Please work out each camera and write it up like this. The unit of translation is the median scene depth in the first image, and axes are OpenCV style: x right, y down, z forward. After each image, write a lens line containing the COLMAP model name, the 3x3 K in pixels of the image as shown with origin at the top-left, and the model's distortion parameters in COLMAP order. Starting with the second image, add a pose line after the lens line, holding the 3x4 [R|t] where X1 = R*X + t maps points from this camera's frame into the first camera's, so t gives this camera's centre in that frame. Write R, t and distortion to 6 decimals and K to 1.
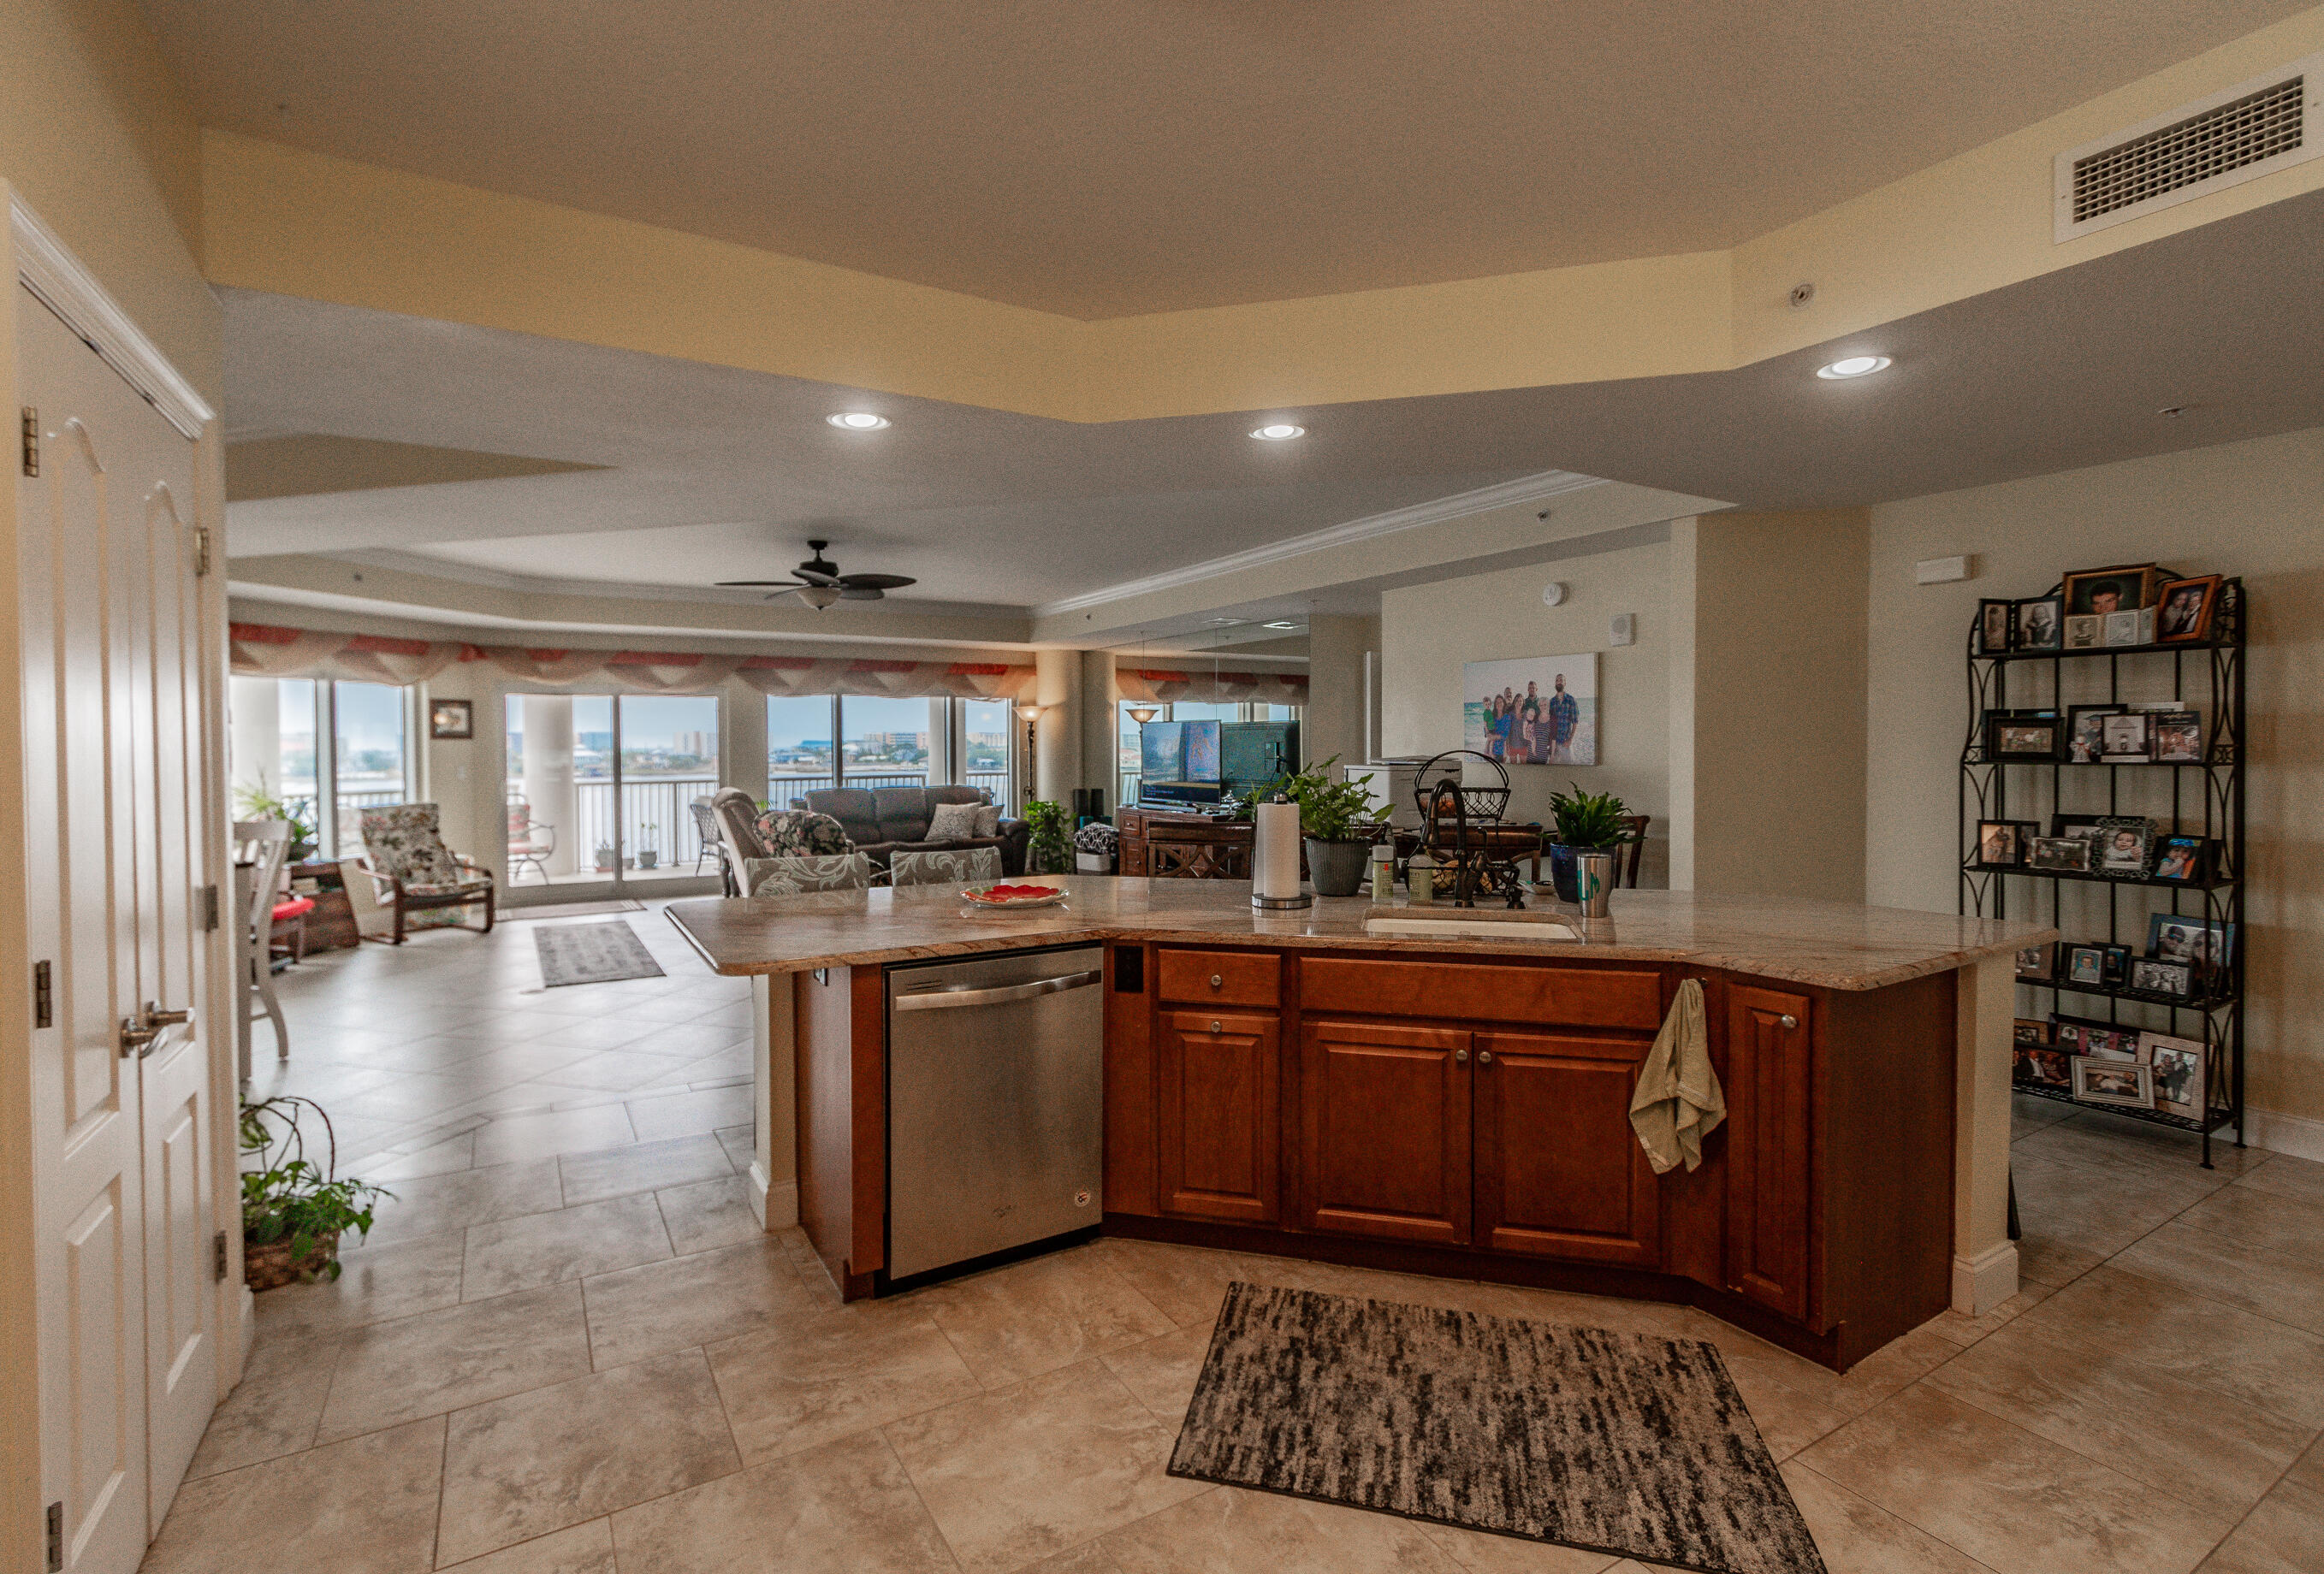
lens RADIAL K [[1046.4, 0, 1105.6], [0, 1046.4, 771.5], [0, 0, 1]] dist [0.000197, 0.000072]
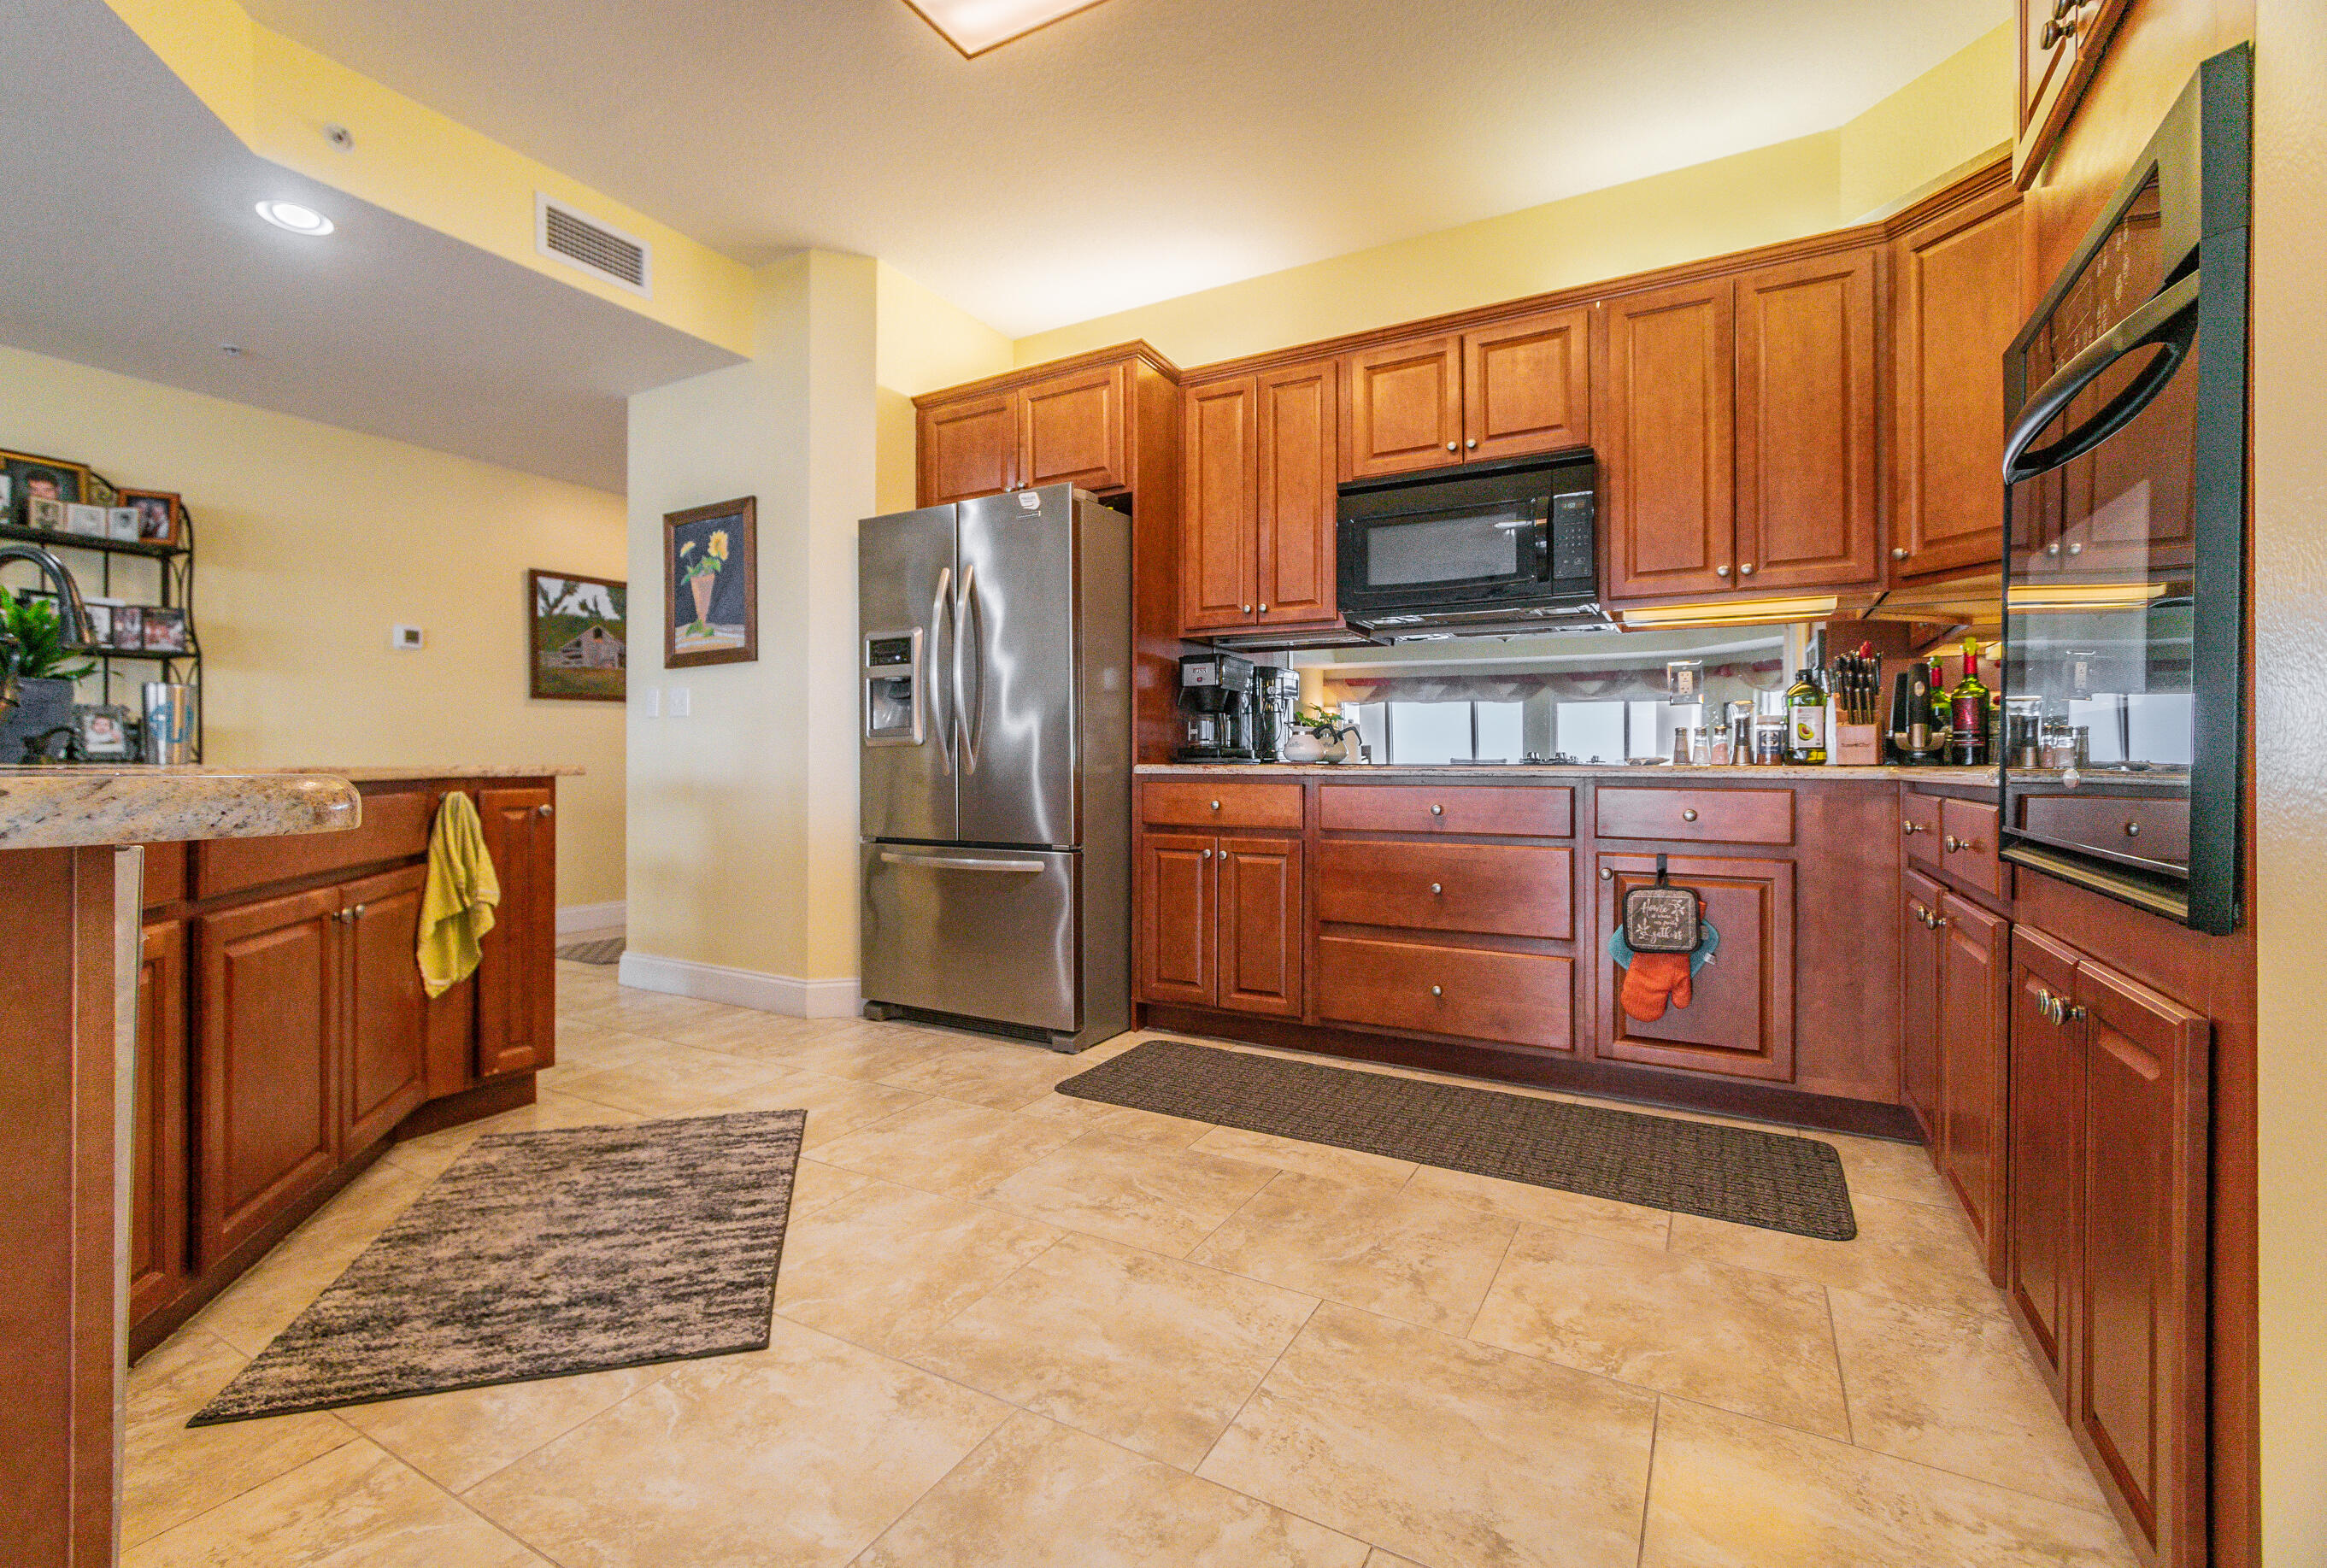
lens RADIAL K [[1047.9, 0, 1107.0], [0, 1047.9, 768.5], [0, 0, 1]] dist [0.000197, 0.000072]
pose [[-0.489124, 0.002773, 0.872210, -0.709442], [0.020130, 0.999764, 0.008109, 0.199545], [-0.871982, 0.021524, -0.489064, 1.050092]]
